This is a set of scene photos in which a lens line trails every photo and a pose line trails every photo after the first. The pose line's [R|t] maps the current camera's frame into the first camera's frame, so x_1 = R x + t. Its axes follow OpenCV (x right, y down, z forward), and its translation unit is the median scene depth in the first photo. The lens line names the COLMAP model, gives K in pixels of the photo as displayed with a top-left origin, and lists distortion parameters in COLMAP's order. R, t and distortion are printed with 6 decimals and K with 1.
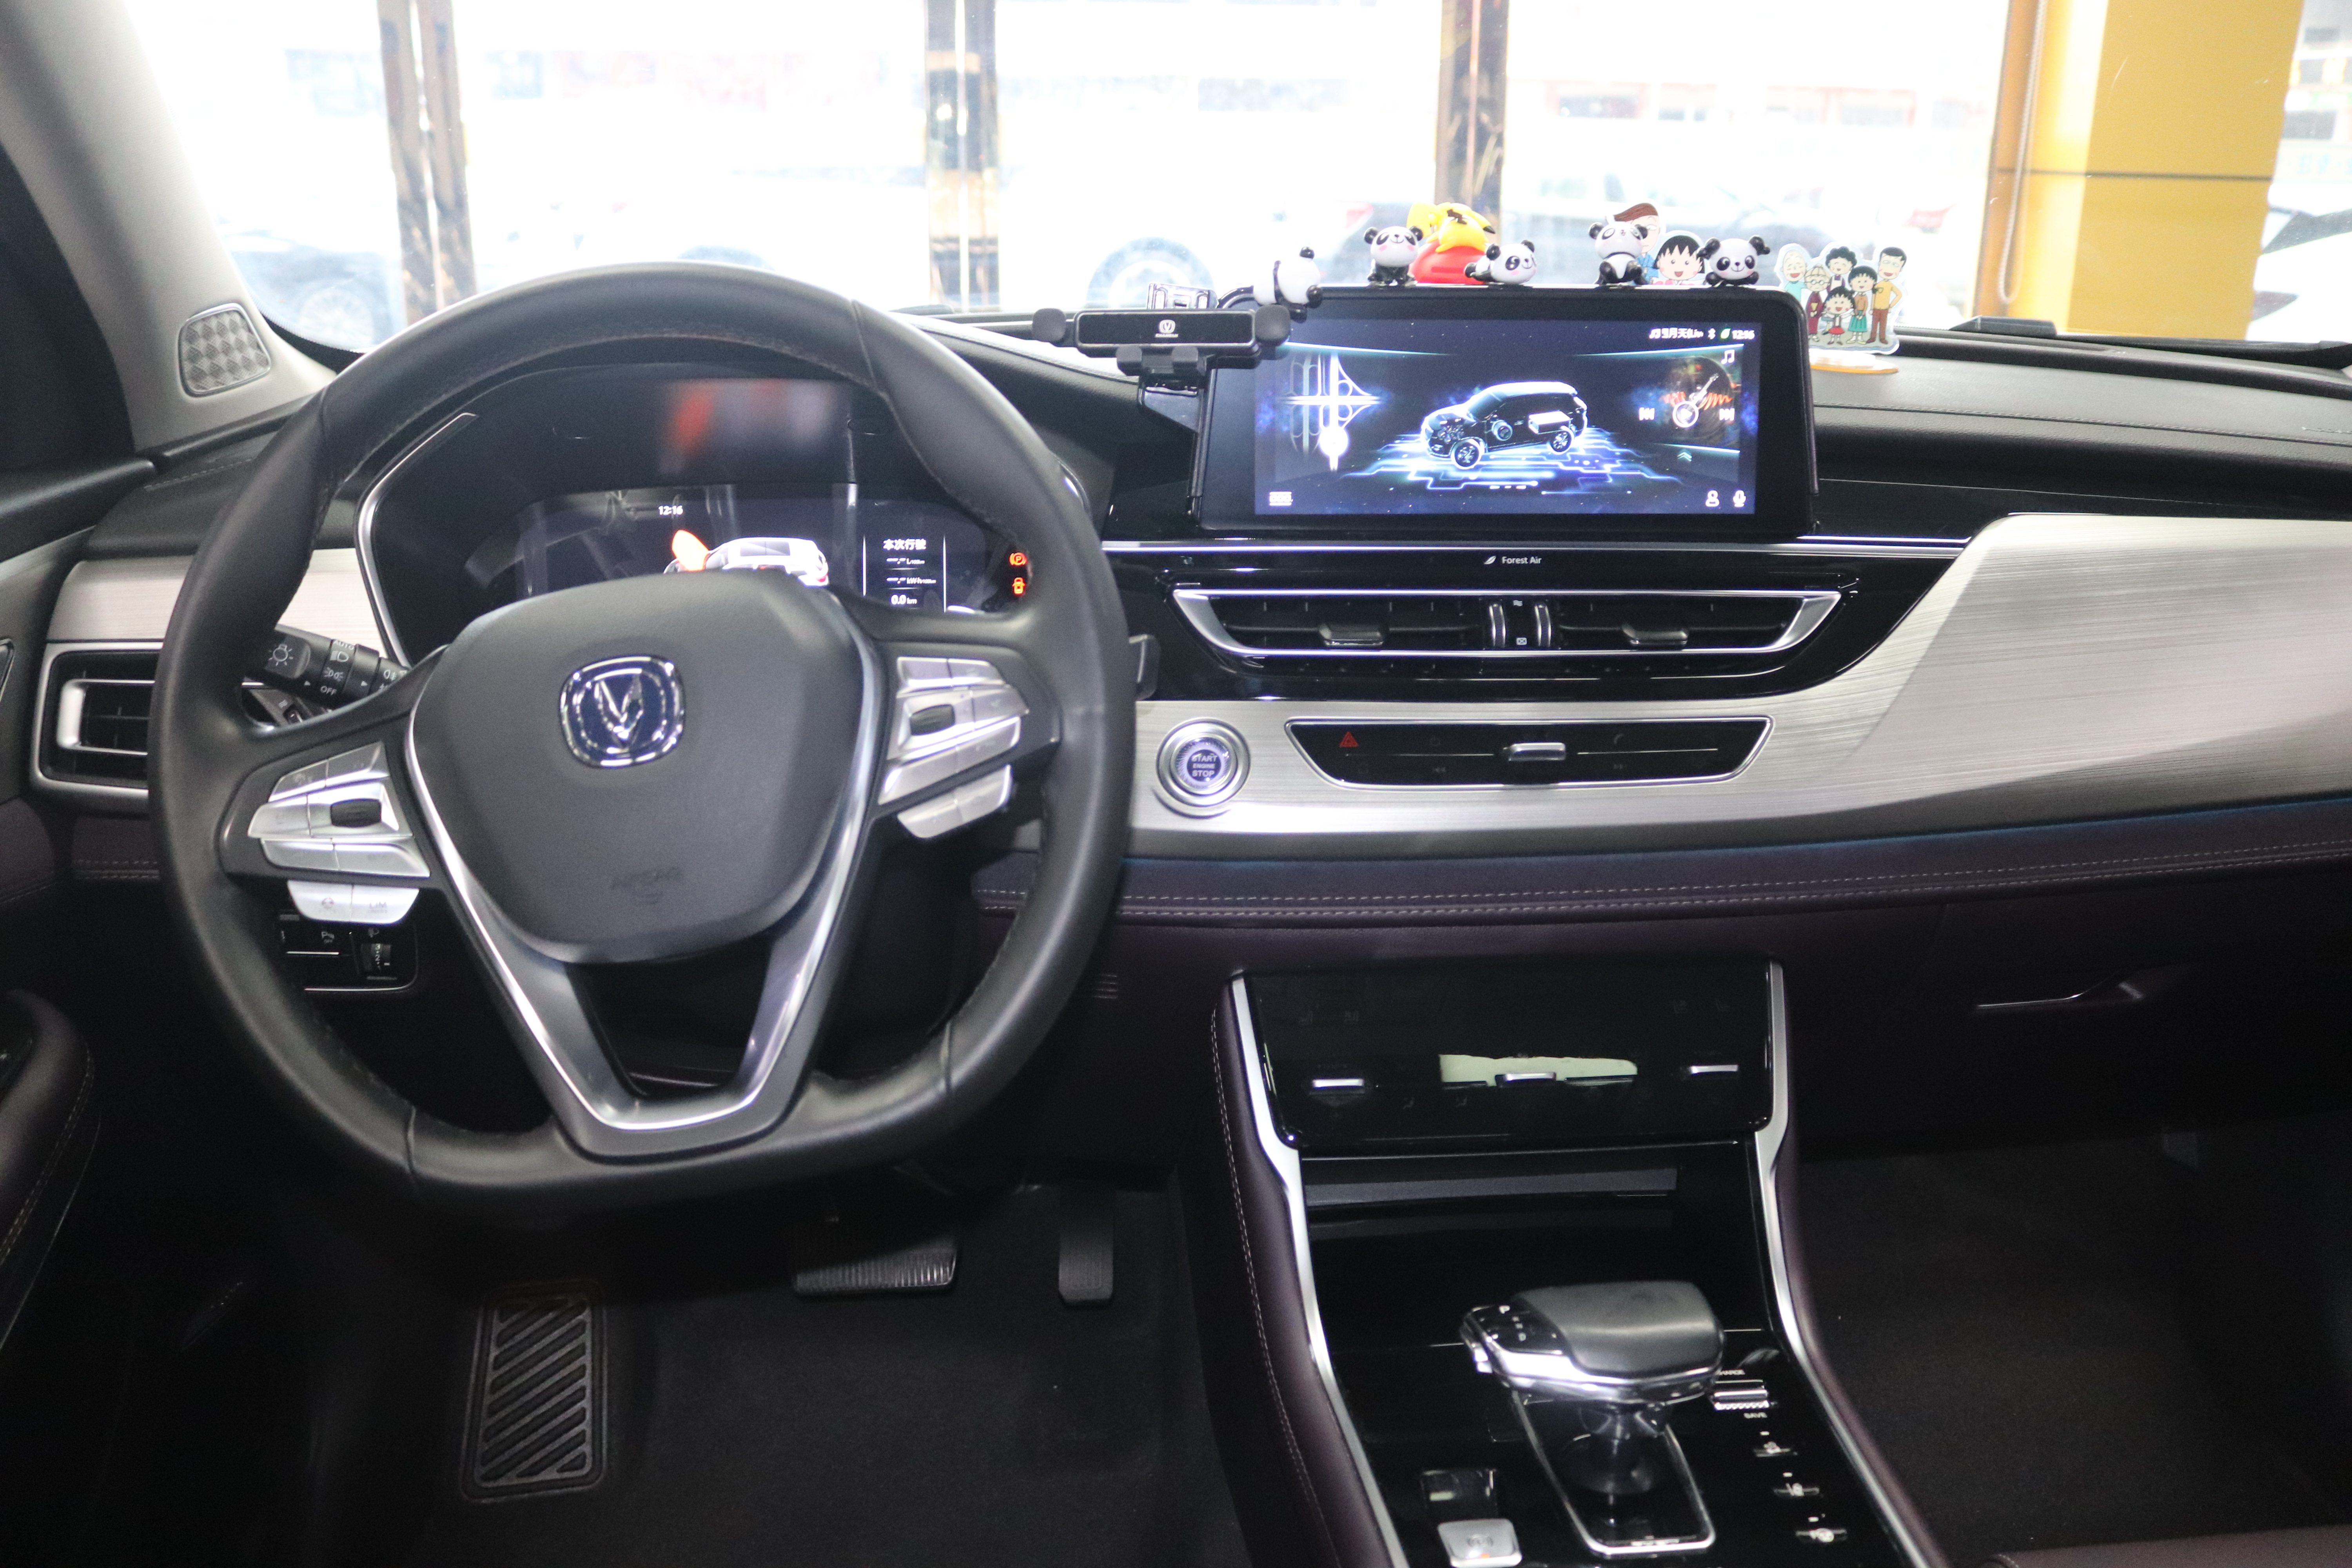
lens RADIAL K [[1935.9, 0, 1168.6], [0, 1935.9, 789.1], [0, 0, 1]] dist [-0.143381, 0.107788]
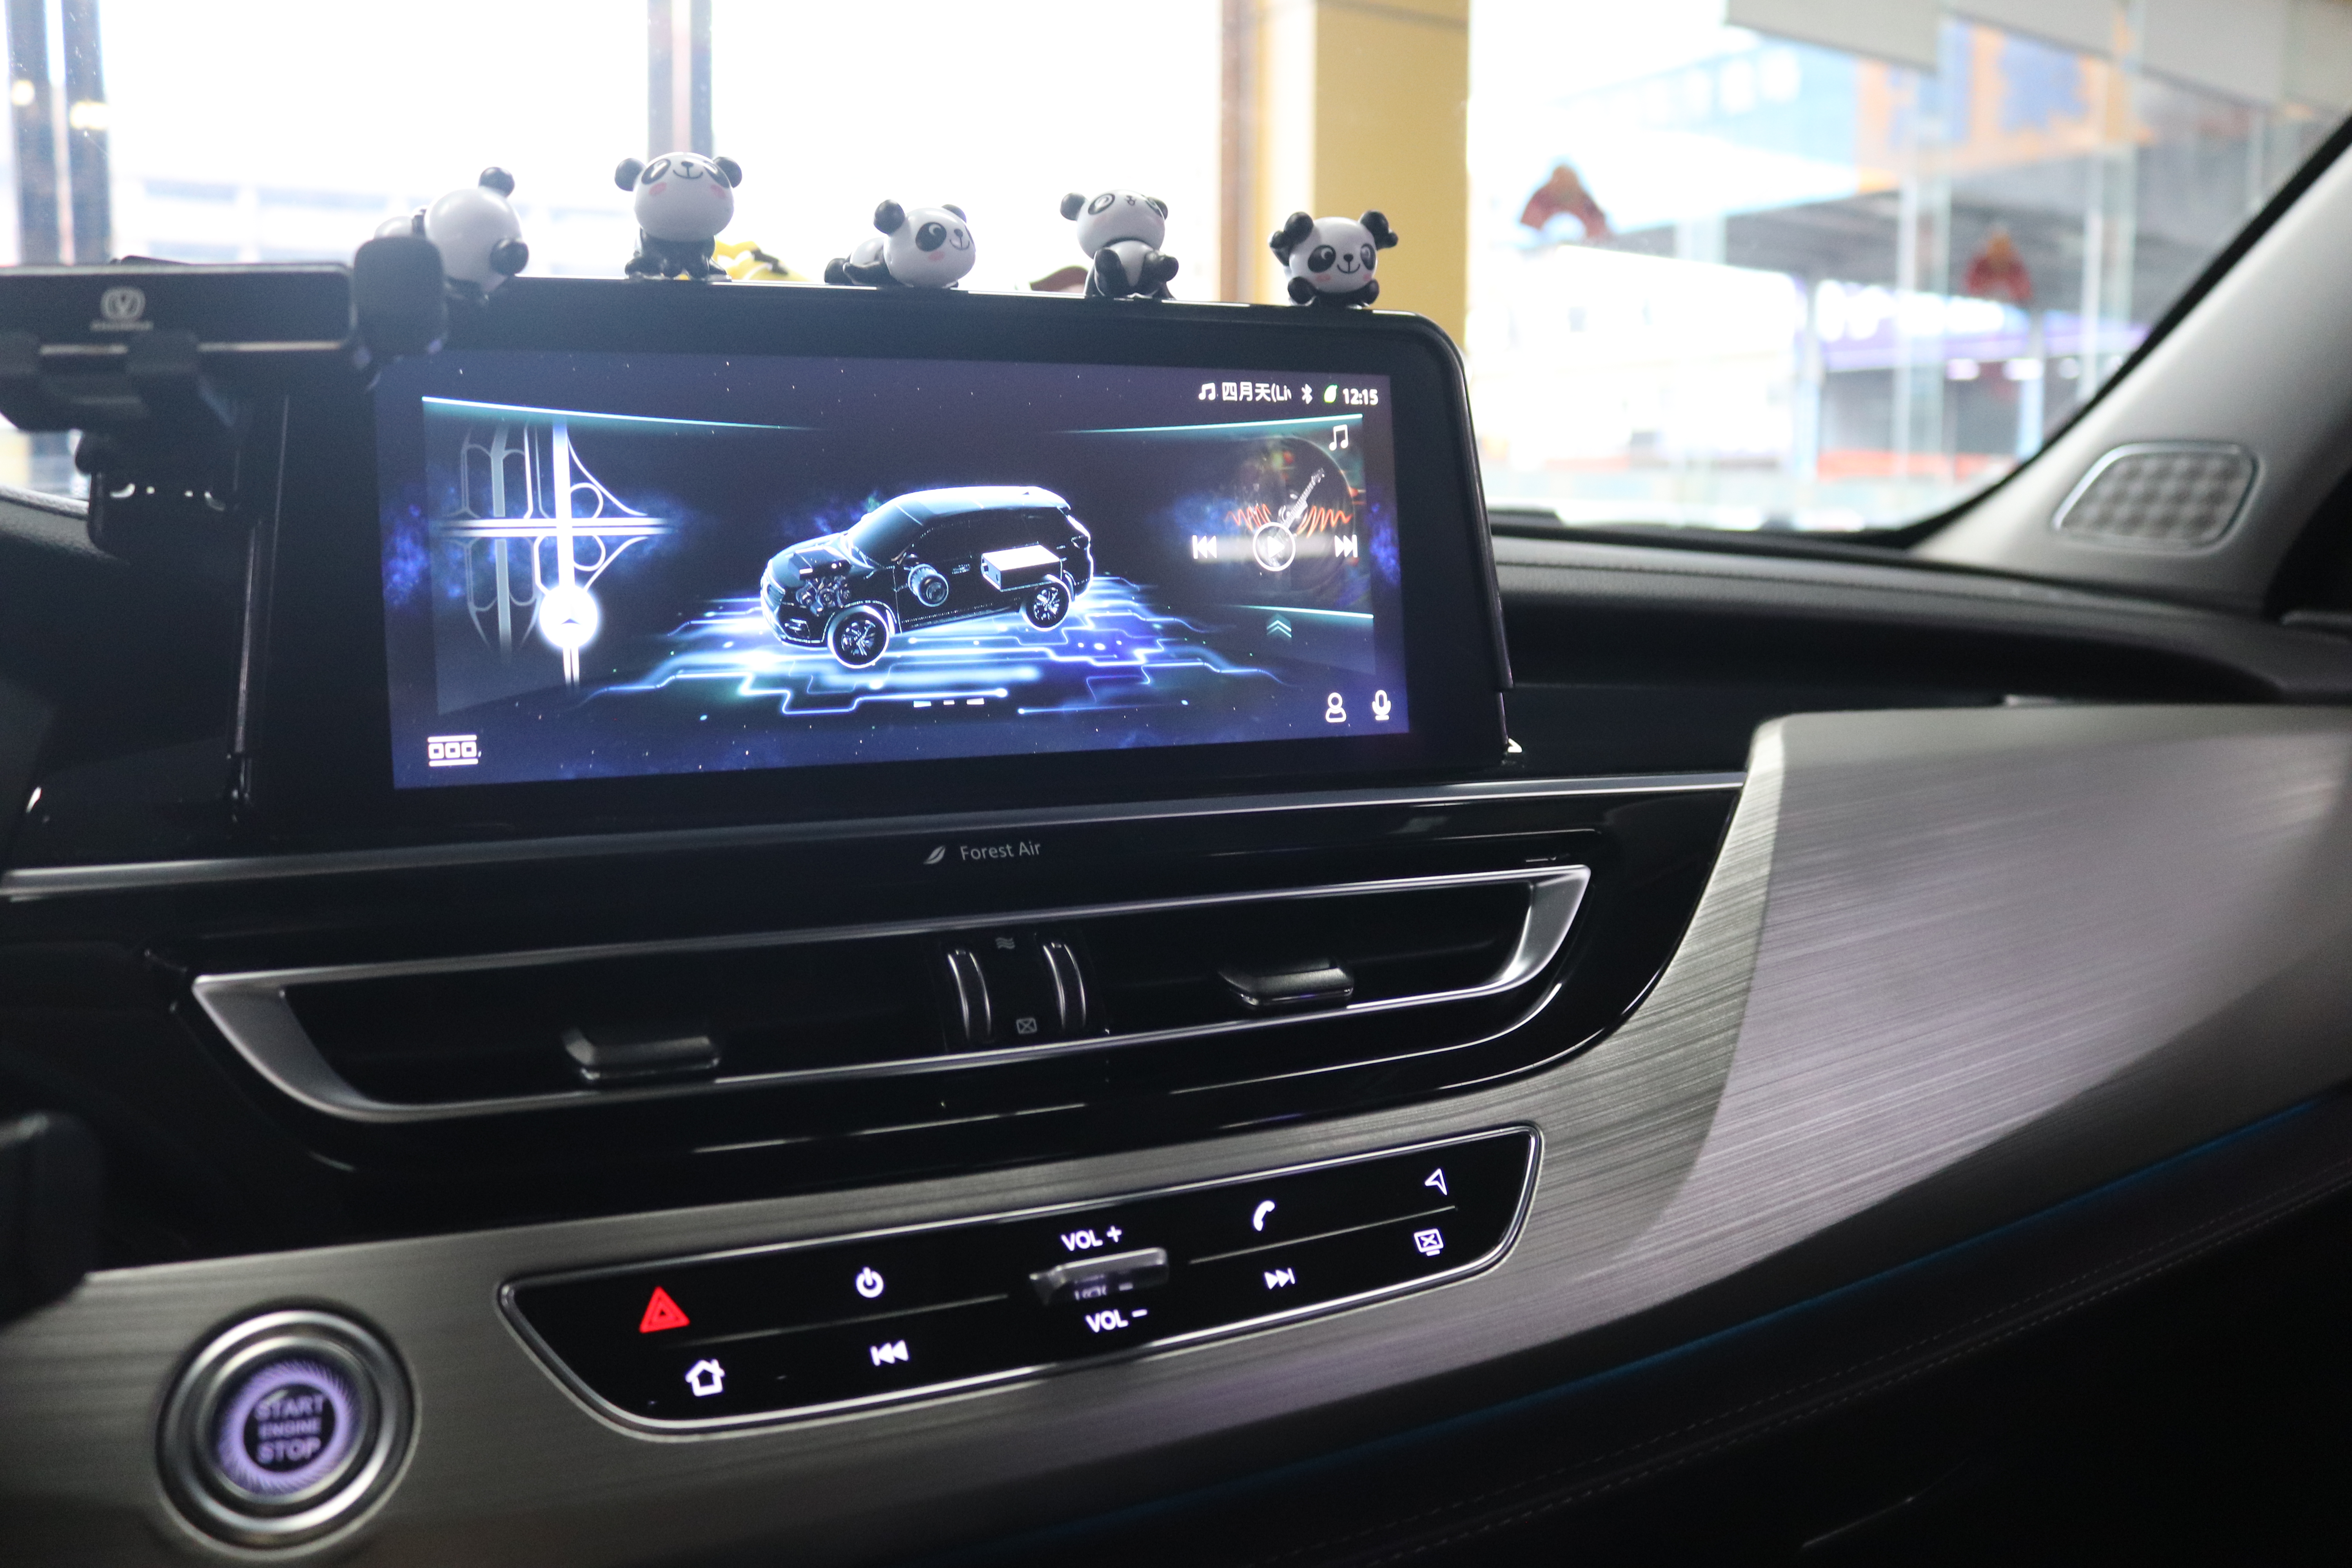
lens RADIAL K [[1935.9, 0, 1167.6], [0, 1935.9, 778.4], [0, 0, 1]] dist [-0.143381, 0.107788]
pose [[0.917876, -0.050054, 0.393698, 0.037033], [0.125329, 0.977809, -0.167877, -0.052028], [-0.376559, 0.203432, 0.903780, 0.555401]]
